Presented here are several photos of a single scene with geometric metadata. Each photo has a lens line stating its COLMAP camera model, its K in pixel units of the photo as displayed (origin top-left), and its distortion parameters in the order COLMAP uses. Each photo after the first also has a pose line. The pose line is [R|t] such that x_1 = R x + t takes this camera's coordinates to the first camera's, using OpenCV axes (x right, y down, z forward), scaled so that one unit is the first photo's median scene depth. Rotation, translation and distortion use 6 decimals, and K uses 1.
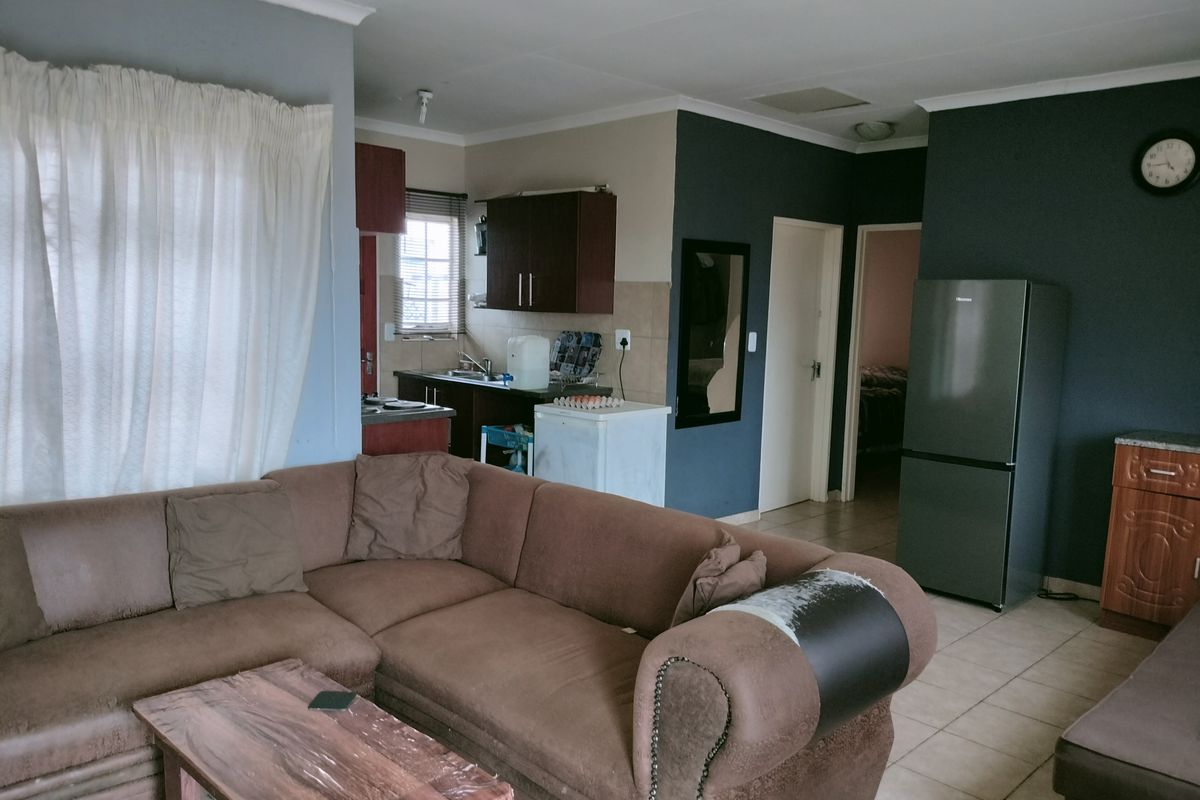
lens RADIAL K [[915.7, 0, 601.1], [0, 915.7, 409.1], [0, 0, 1]] dist [0.067890, -0.087338]
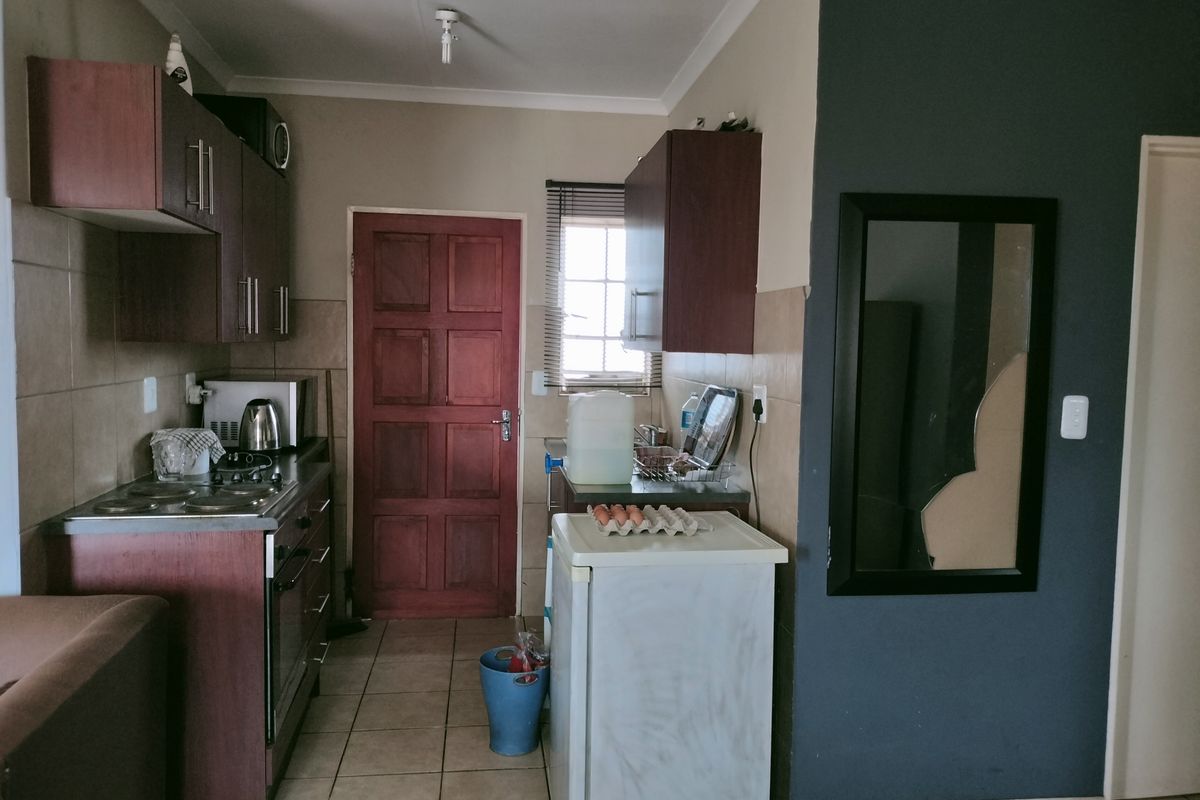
lens RADIAL K [[890.8, 0, 599.2], [0, 890.8, 396.6], [0, 0, 1]] dist [0.006788, -0.001196]
pose [[0.791840, 0.026641, -0.610147, 0.302662], [-0.073072, 0.996004, -0.051342, -0.054583], [0.606342, 0.085240, 0.790623, 0.636410]]
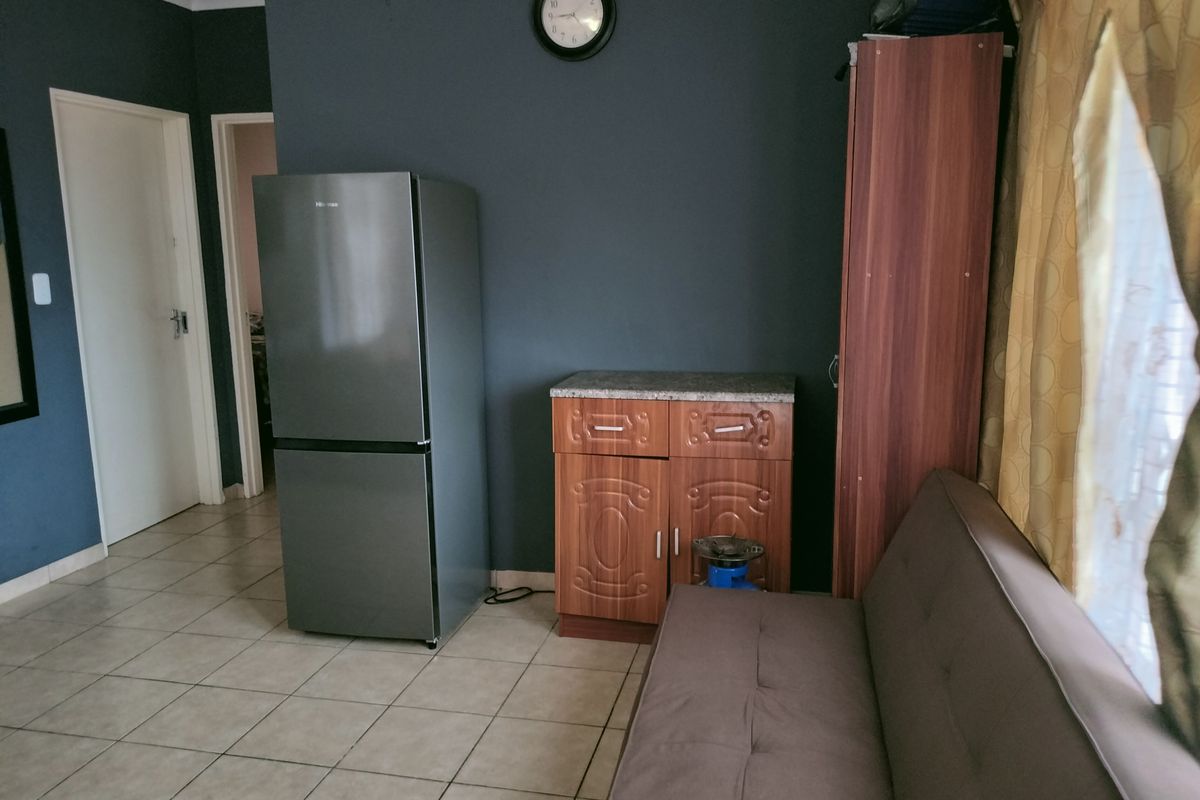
lens RADIAL K [[915.7, 0, 601.1], [0, 915.7, 409.1], [0, 0, 1]] dist [0.067890, -0.087338]
pose [[0.847423, -0.135614, 0.513306, 0.187099], [0.100967, 0.990348, 0.094960, -0.016496], [-0.521229, -0.028644, 0.852936, 0.313653]]
